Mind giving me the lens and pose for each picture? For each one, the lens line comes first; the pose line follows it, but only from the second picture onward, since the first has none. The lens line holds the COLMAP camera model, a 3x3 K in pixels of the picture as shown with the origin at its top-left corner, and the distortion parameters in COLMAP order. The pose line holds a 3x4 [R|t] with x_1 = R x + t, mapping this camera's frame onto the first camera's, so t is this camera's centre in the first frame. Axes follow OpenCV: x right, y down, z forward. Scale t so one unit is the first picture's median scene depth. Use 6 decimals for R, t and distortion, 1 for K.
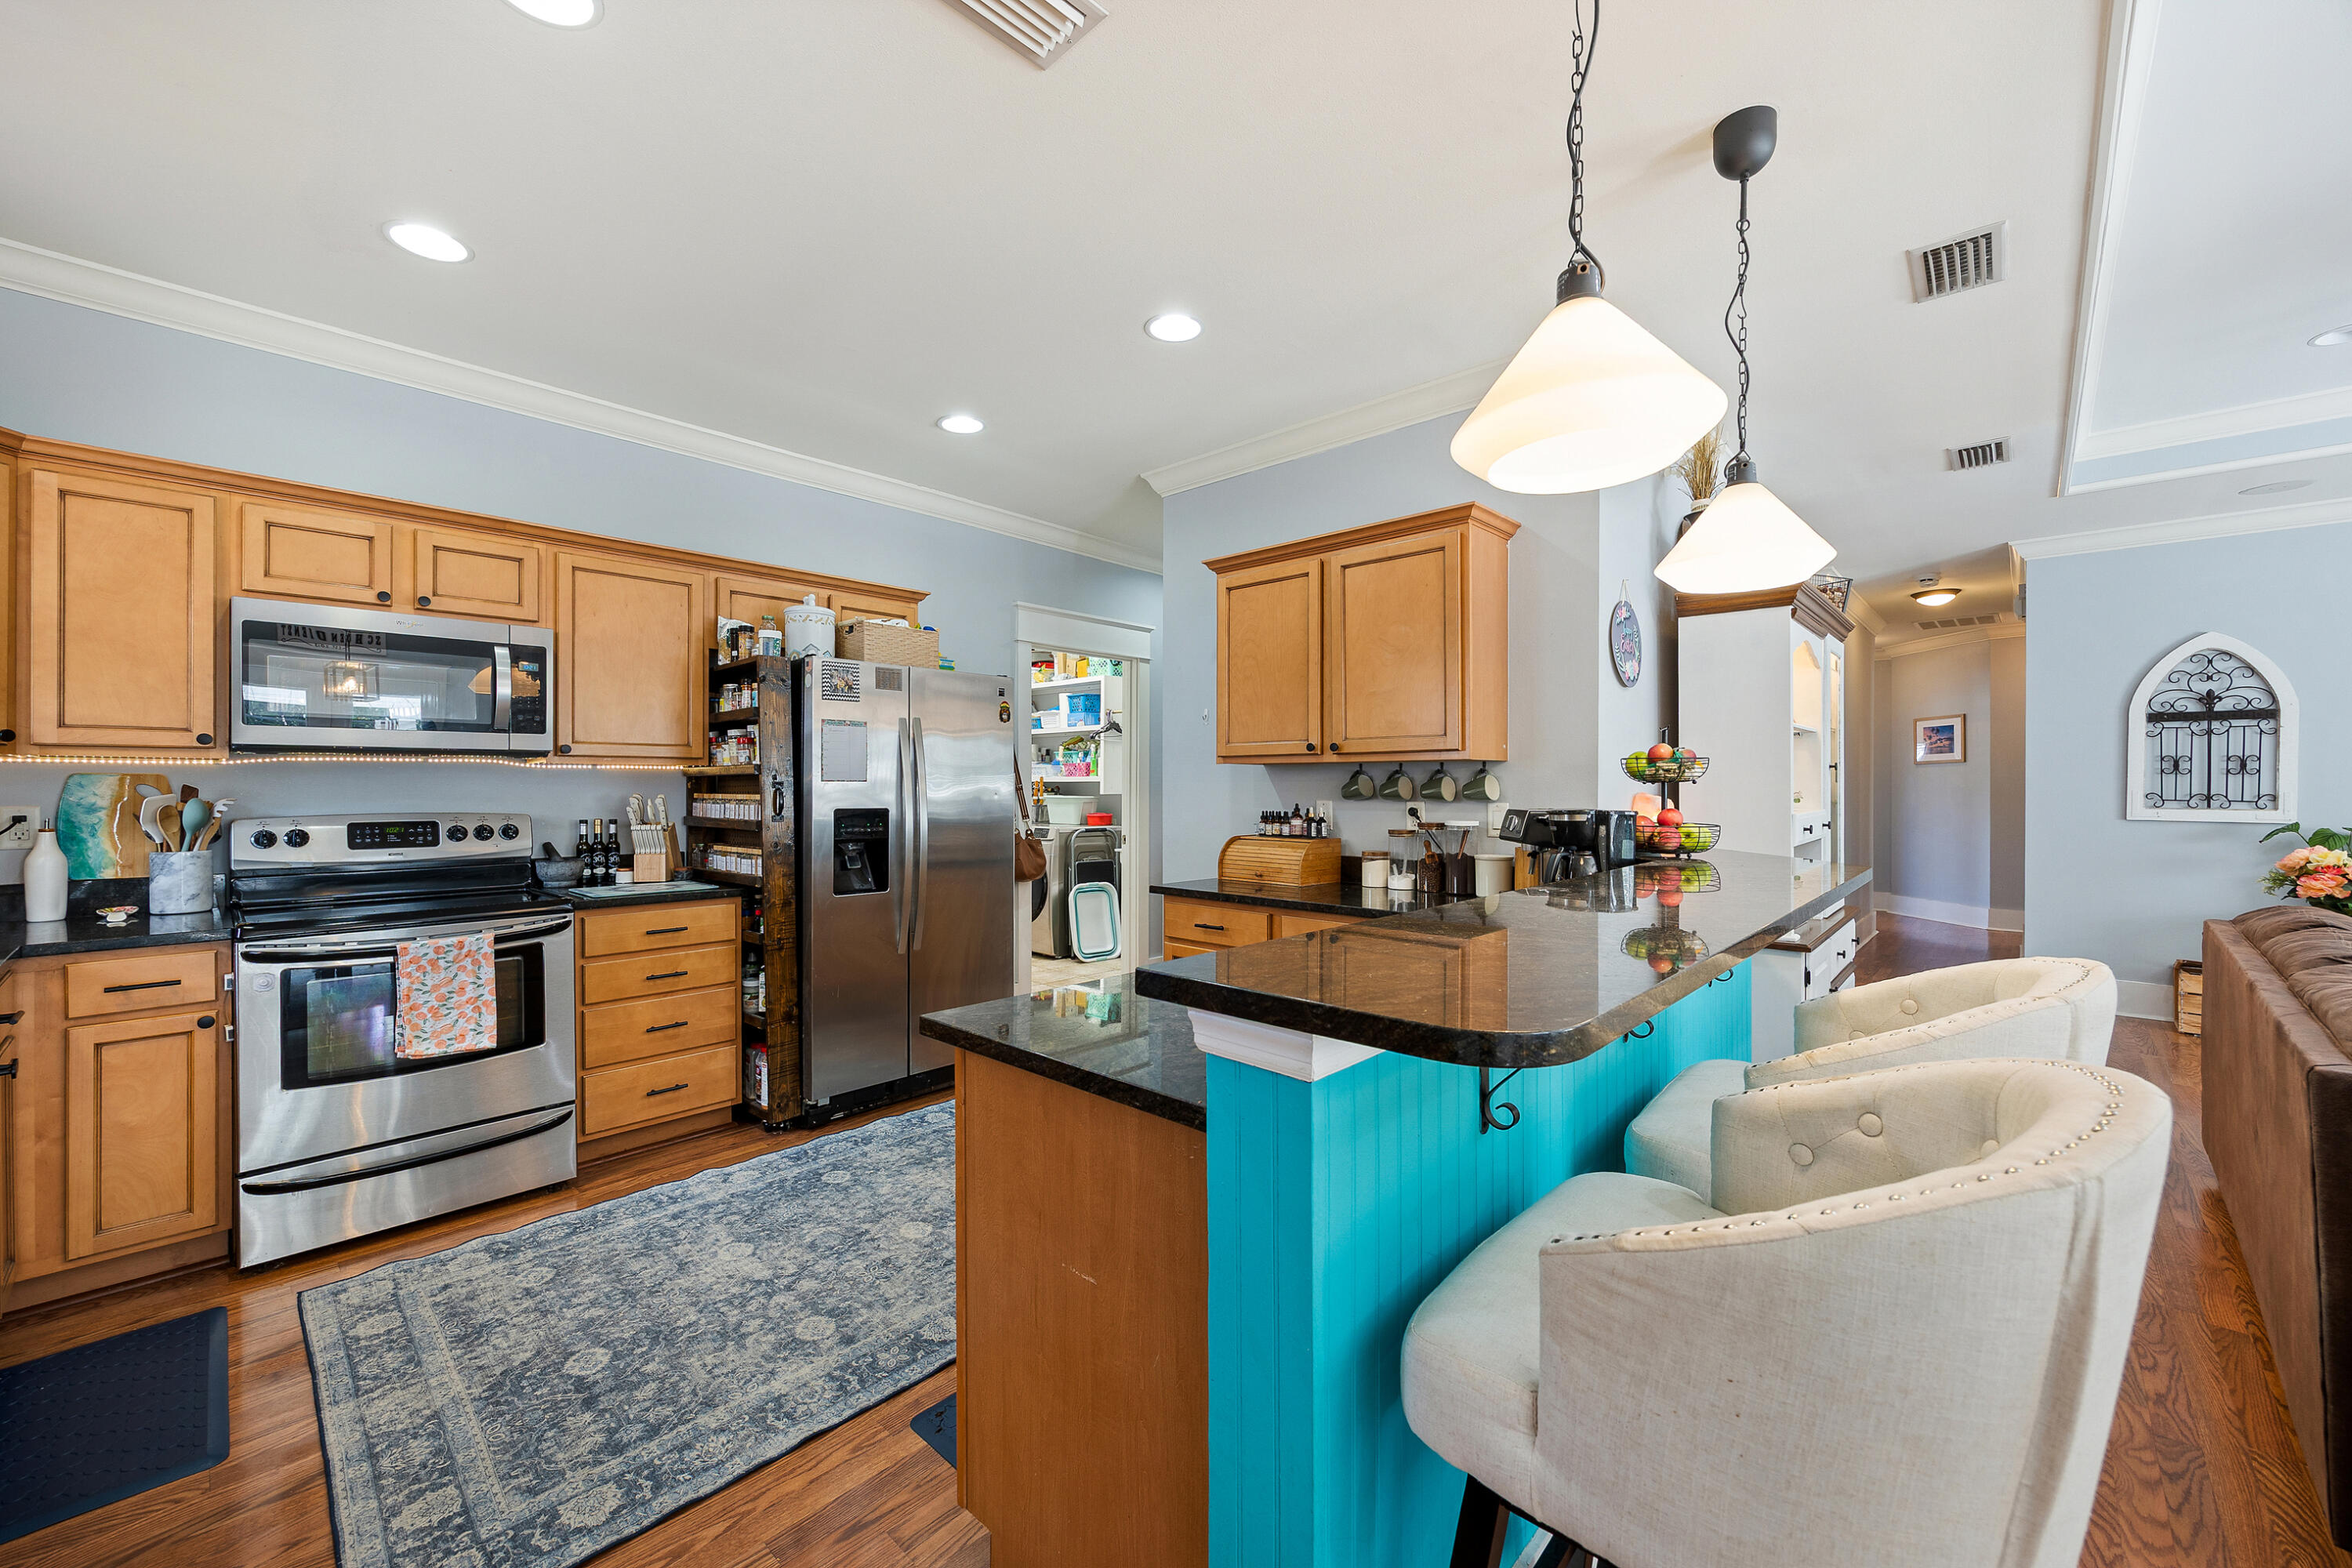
lens RADIAL K [[917.6, 0, 1188.1], [0, 917.6, 789.9], [0, 0, 1]] dist [-0.000925, -0.000051]
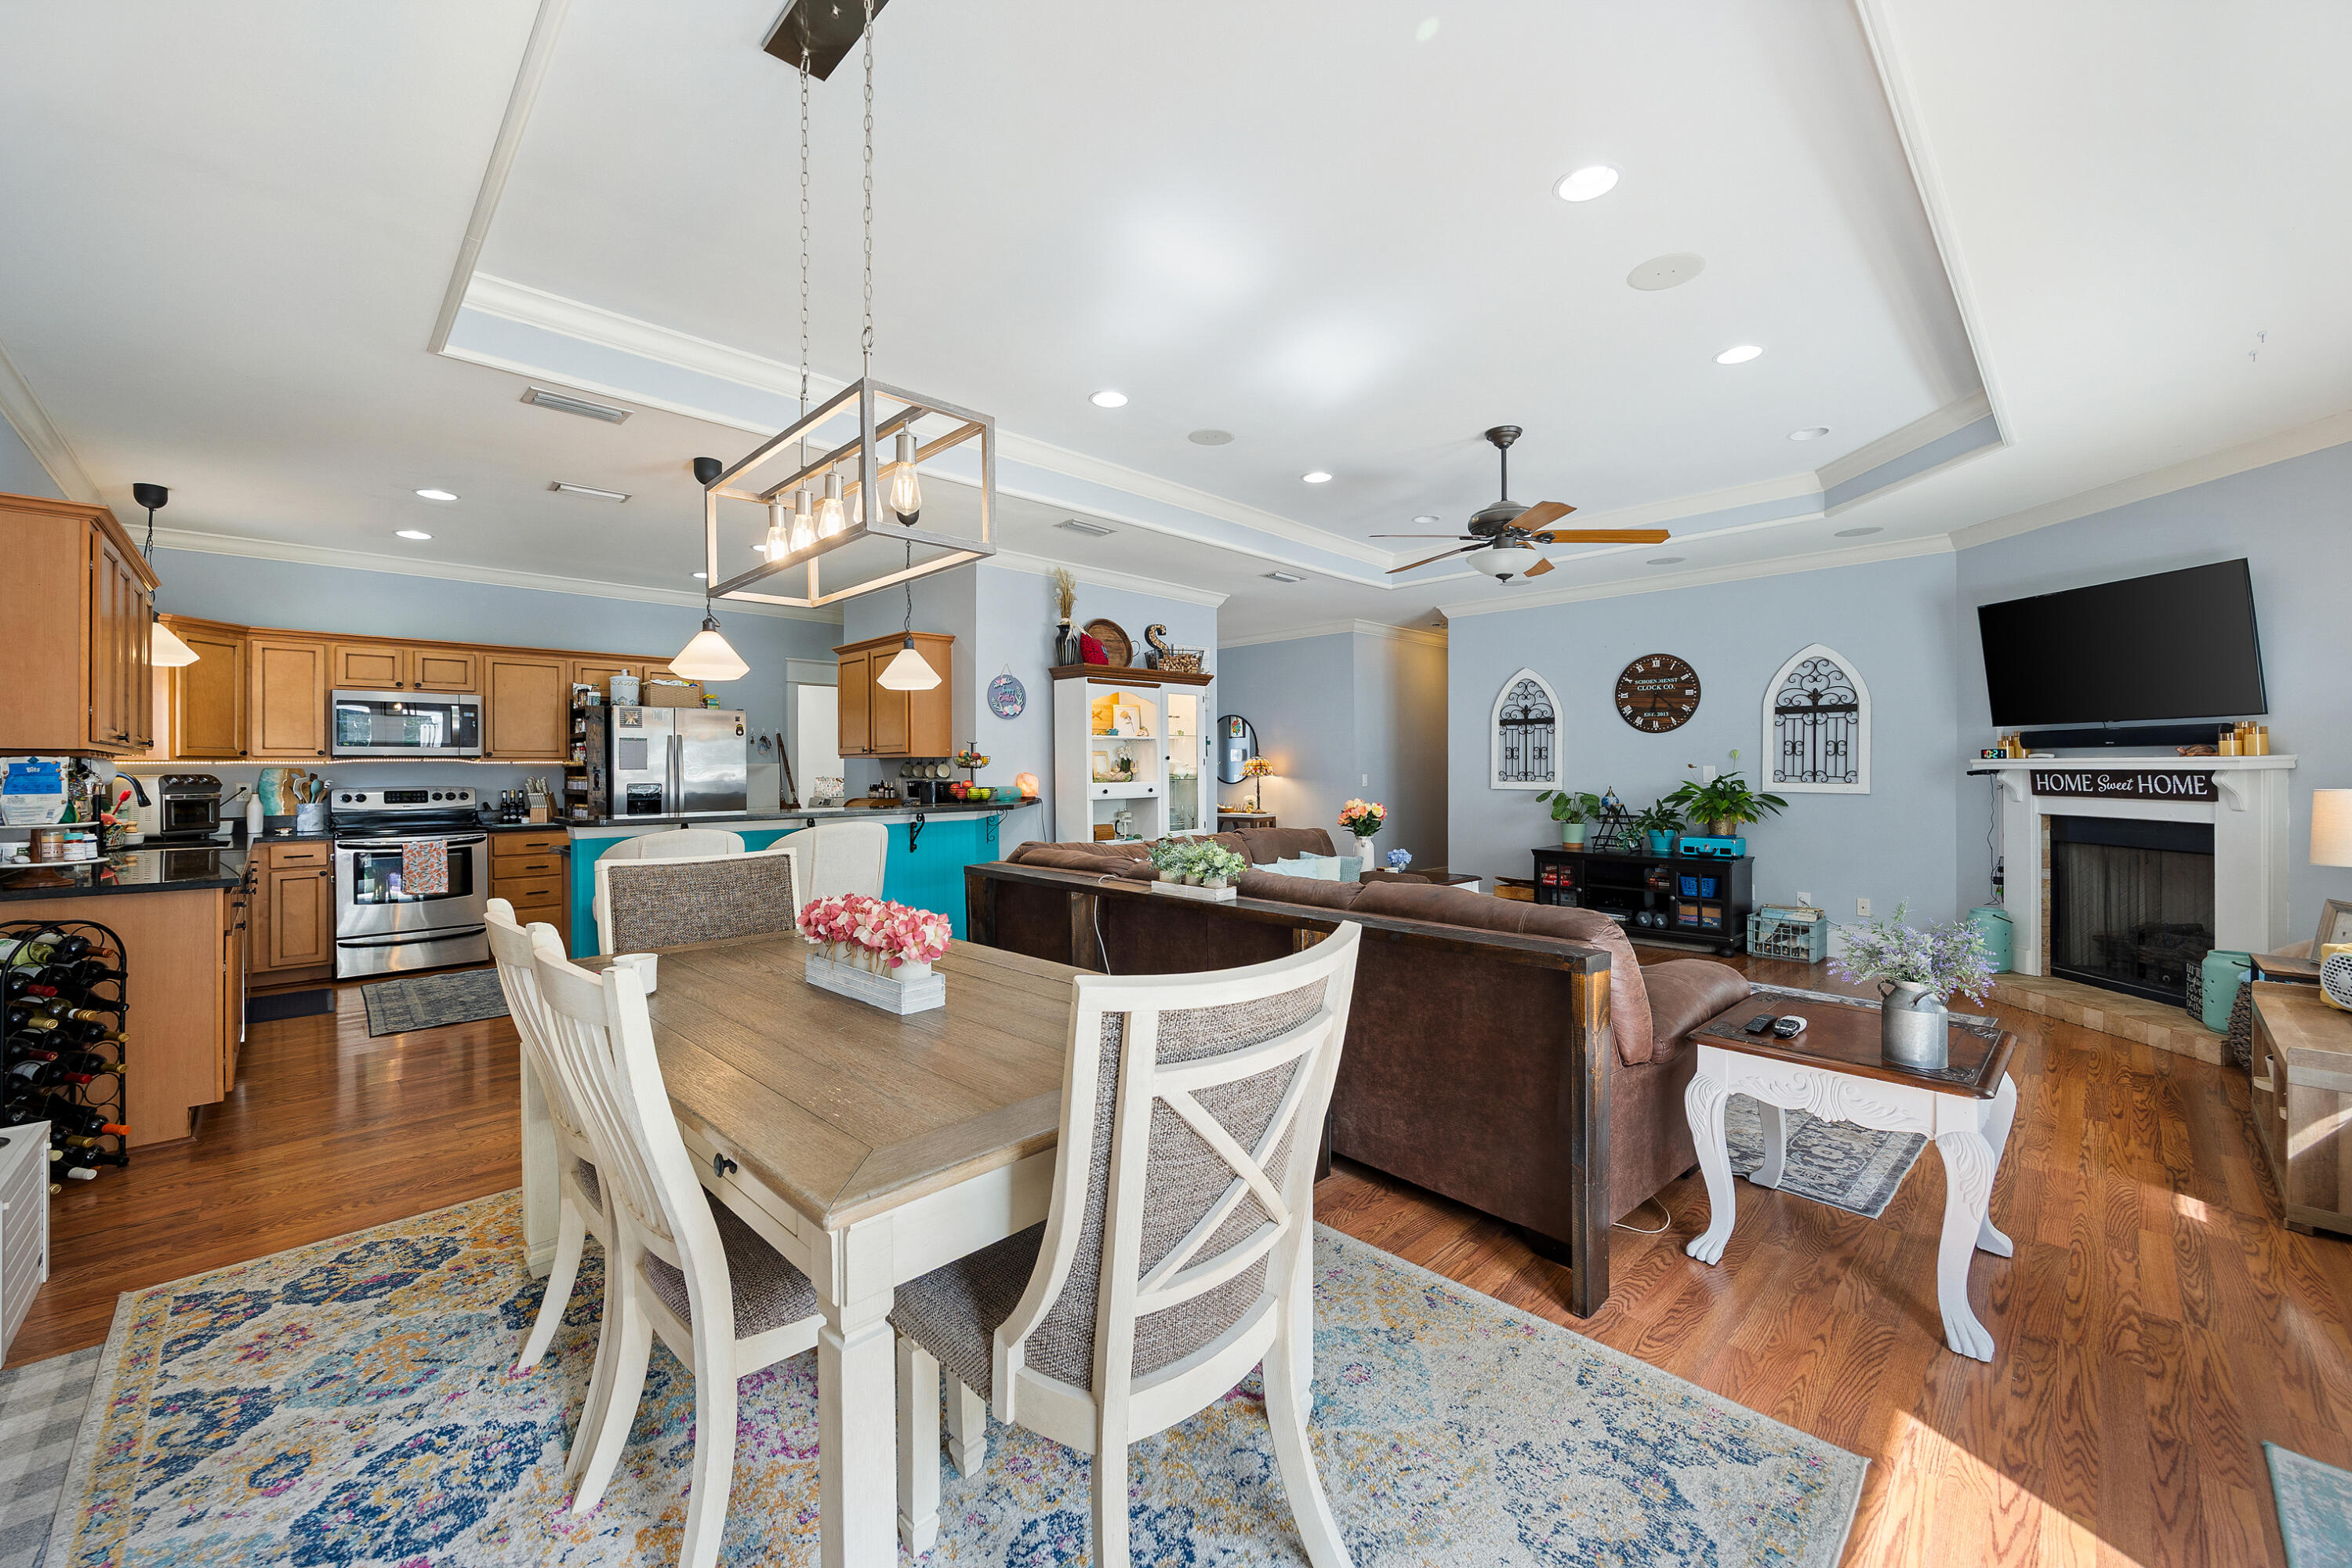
lens RADIAL K [[917.6, 0, 1178.5], [0, 917.6, 771.4], [0, 0, 1]] dist [-0.000925, -0.000051]
pose [[0.998647, -0.005950, -0.051654, 0.965012], [0.005853, 0.999981, -0.002034, 0.006282], [0.051665, 0.001729, 0.998663, -0.959228]]
